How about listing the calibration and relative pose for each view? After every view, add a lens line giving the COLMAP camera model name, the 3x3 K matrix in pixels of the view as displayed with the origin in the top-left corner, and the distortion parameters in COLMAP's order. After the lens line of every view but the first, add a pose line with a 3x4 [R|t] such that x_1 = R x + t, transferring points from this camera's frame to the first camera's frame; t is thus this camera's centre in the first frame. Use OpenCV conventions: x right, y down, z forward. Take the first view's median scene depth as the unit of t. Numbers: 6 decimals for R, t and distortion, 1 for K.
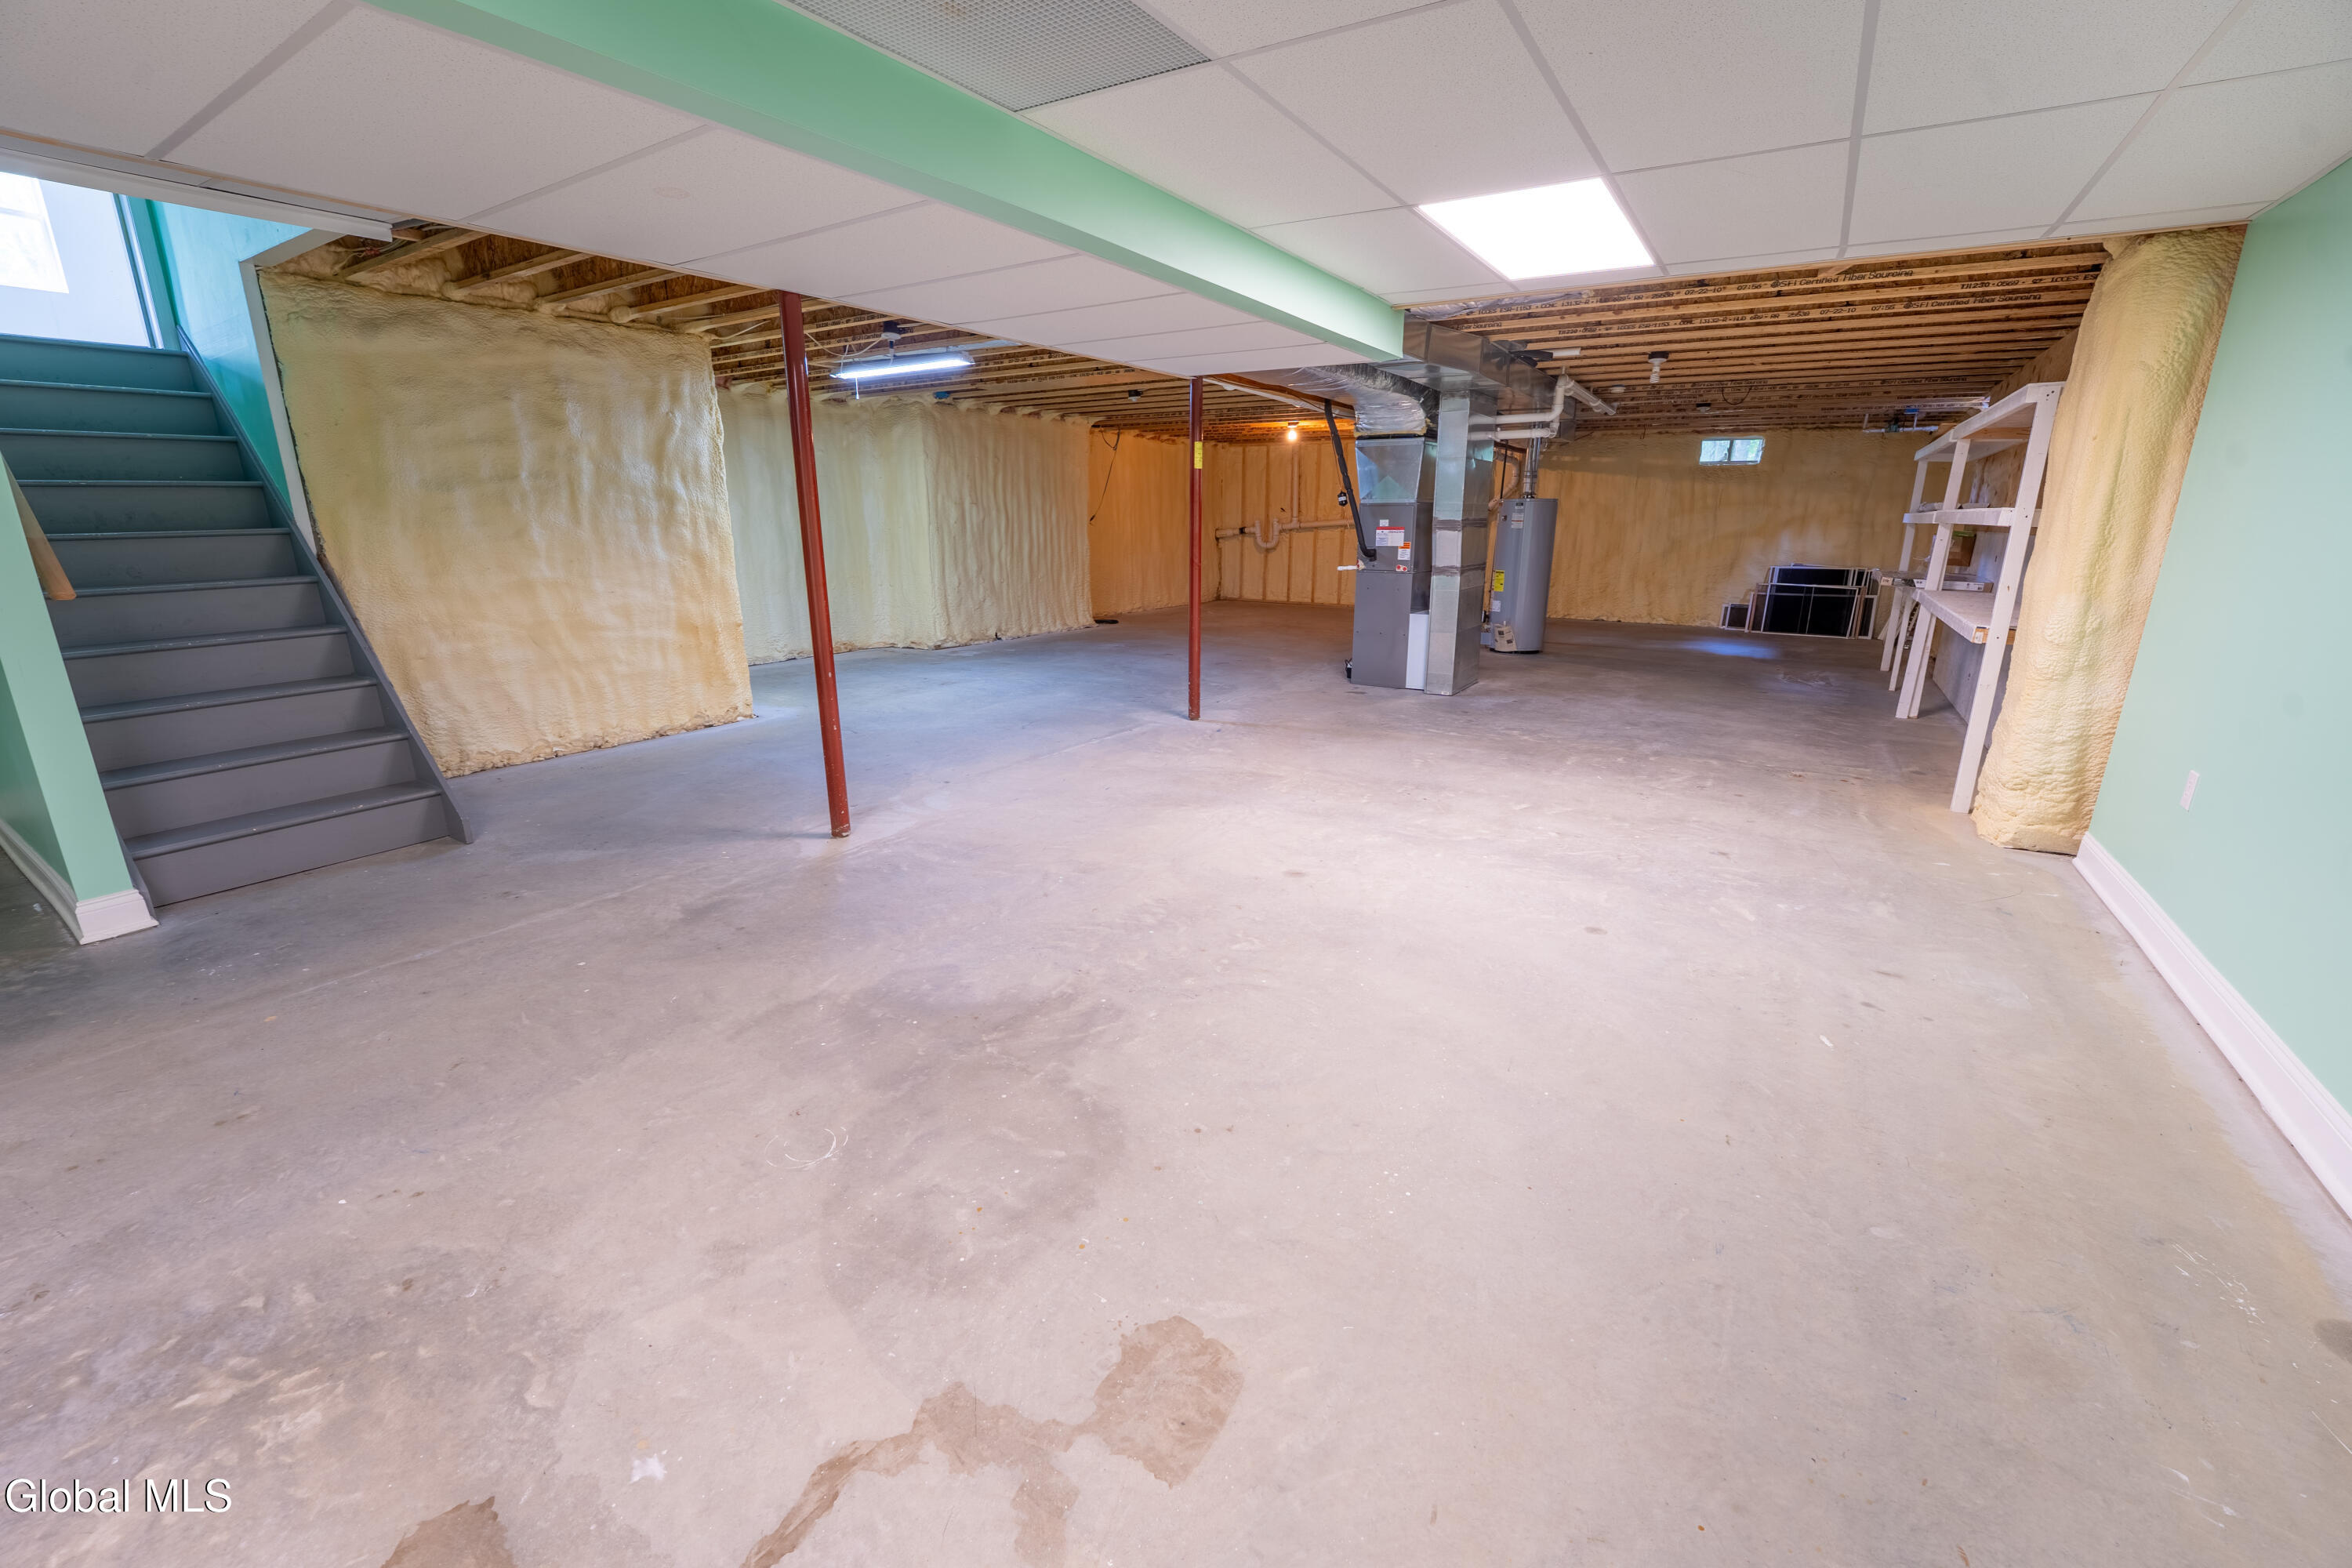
lens RADIAL K [[952.5, 0, 1176.0], [0, 952.5, 784.0], [0, 0, 1]] dist [-0.020913, -0.000036]
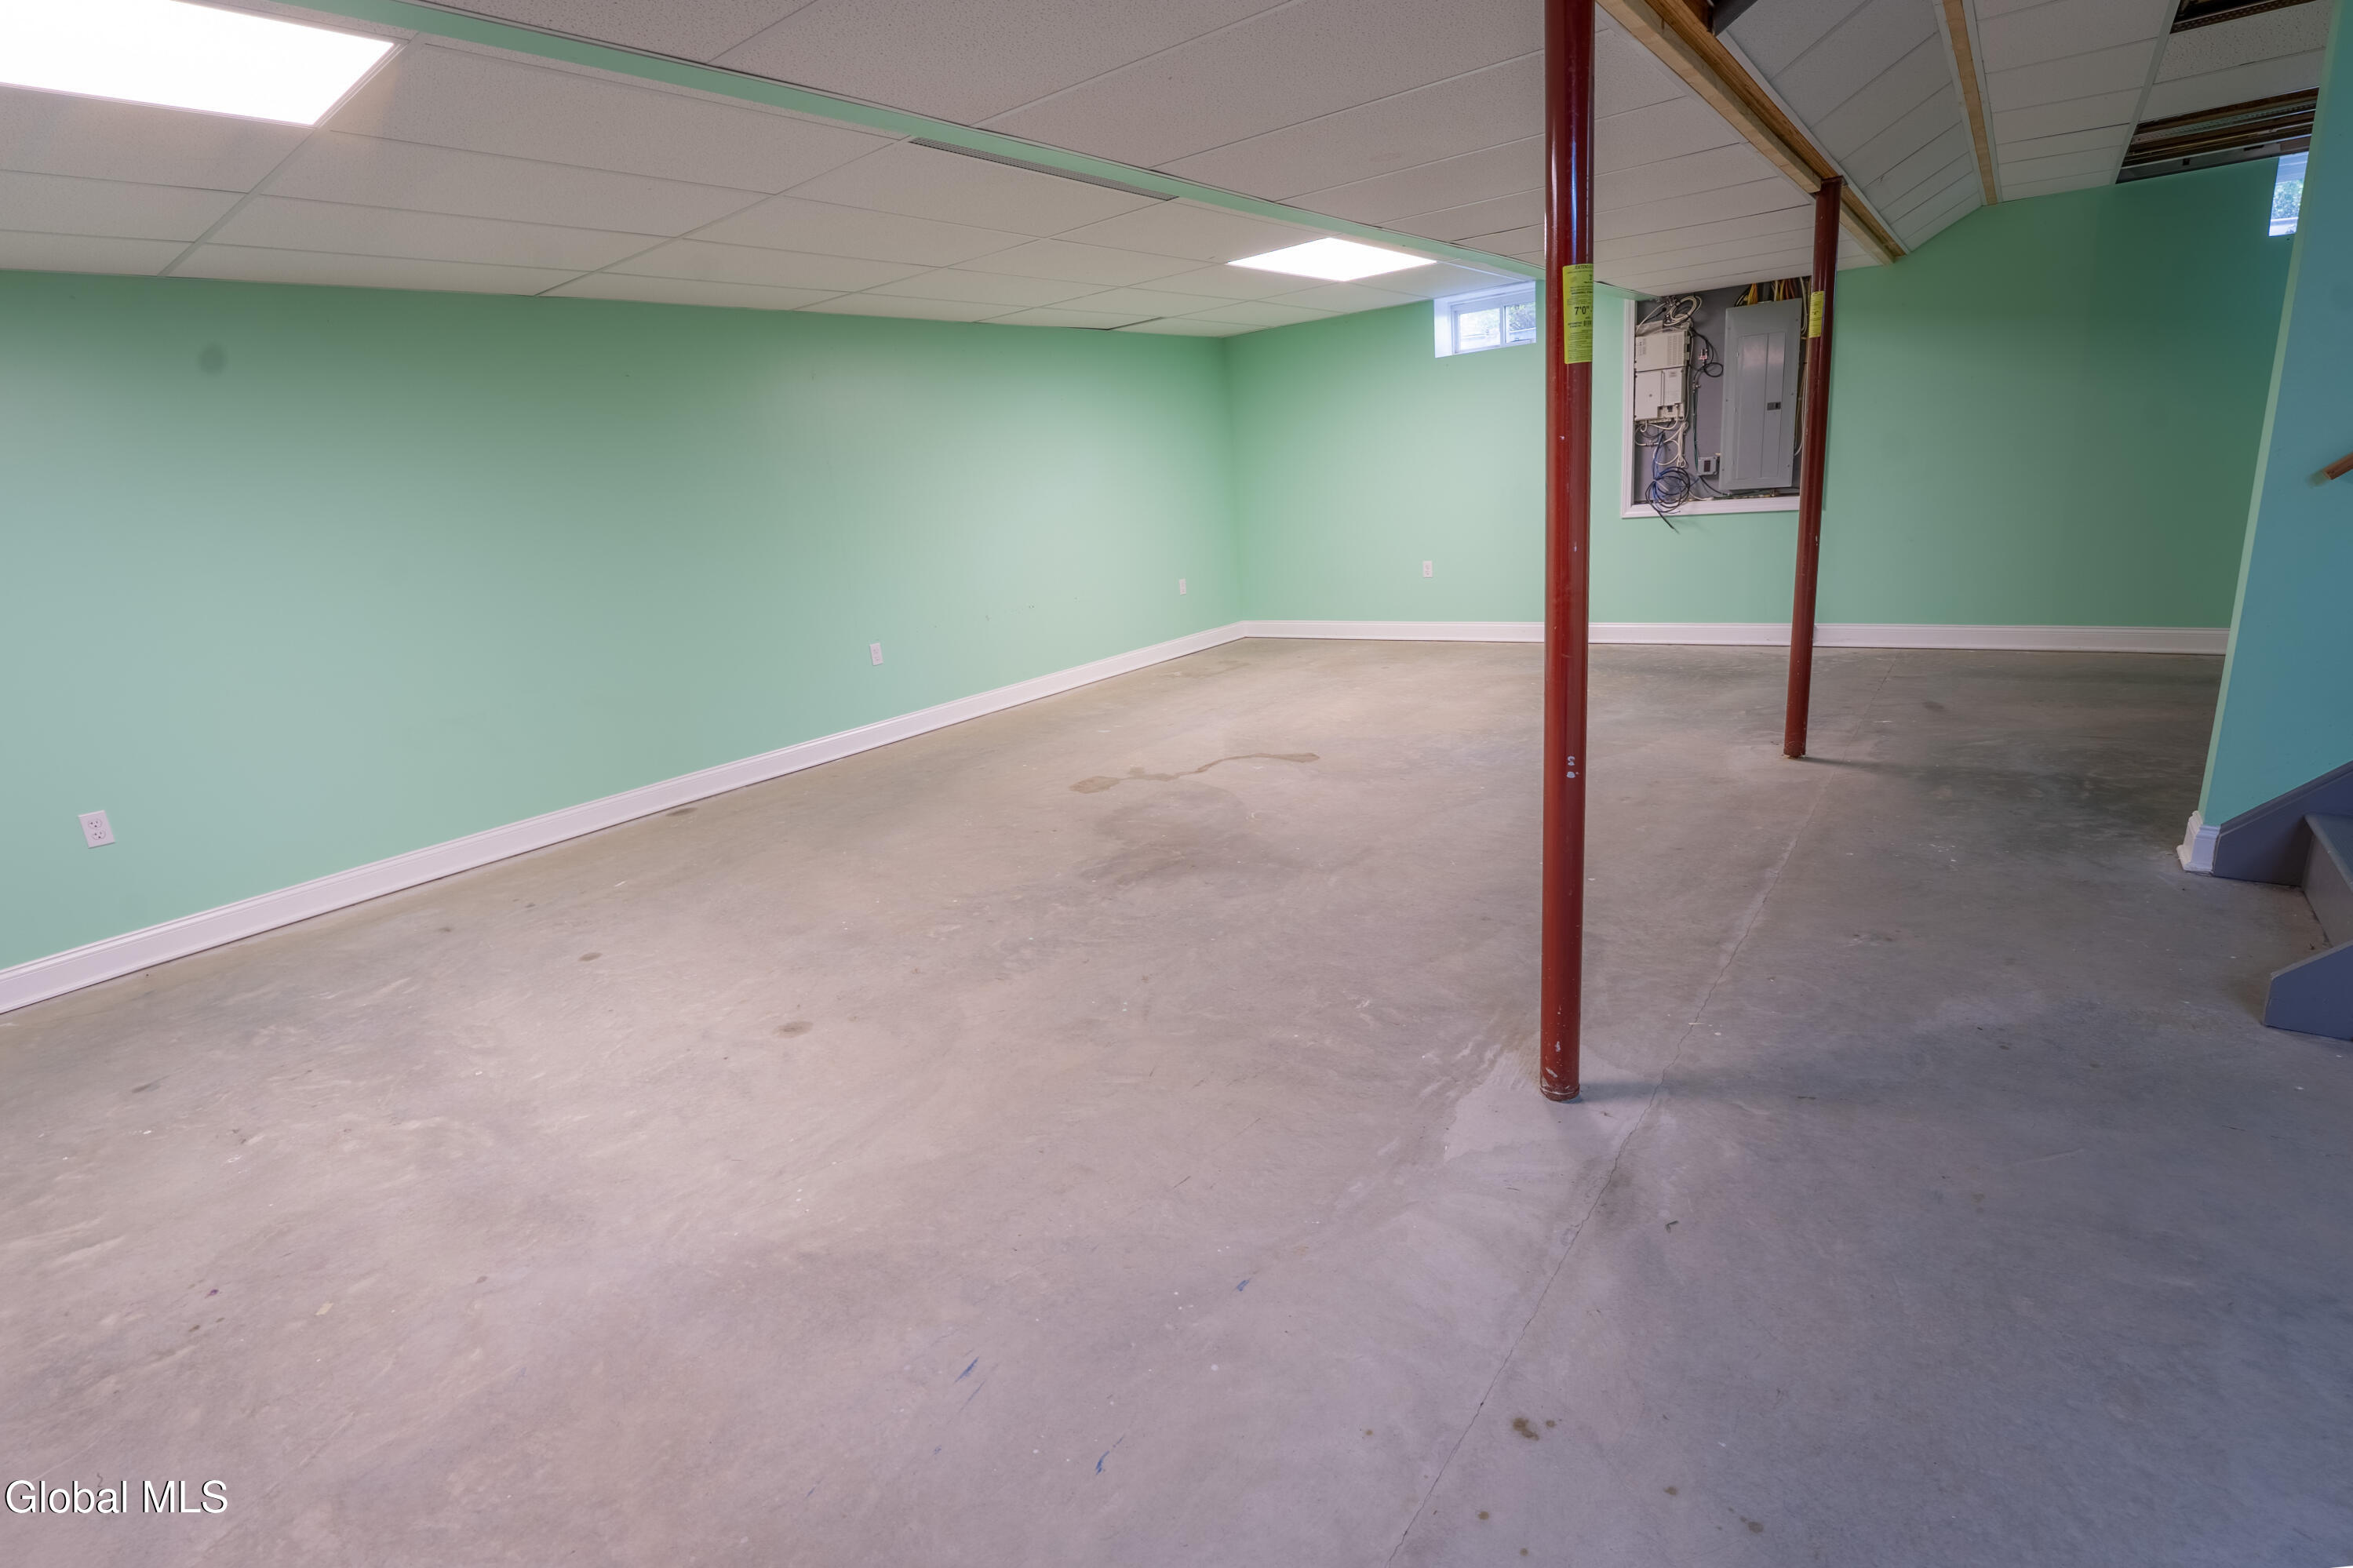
lens RADIAL K [[1072.7, 0, 1176.5], [0, 1072.7, 784.0], [0, 0, 1]] dist [-0.021072, -0.000525]
pose [[-0.992880, 0.061584, 0.101967, -0.278605], [0.106295, 0.844427, 0.525019, -0.500253], [-0.053771, 0.532120, -0.844960, 1.764030]]
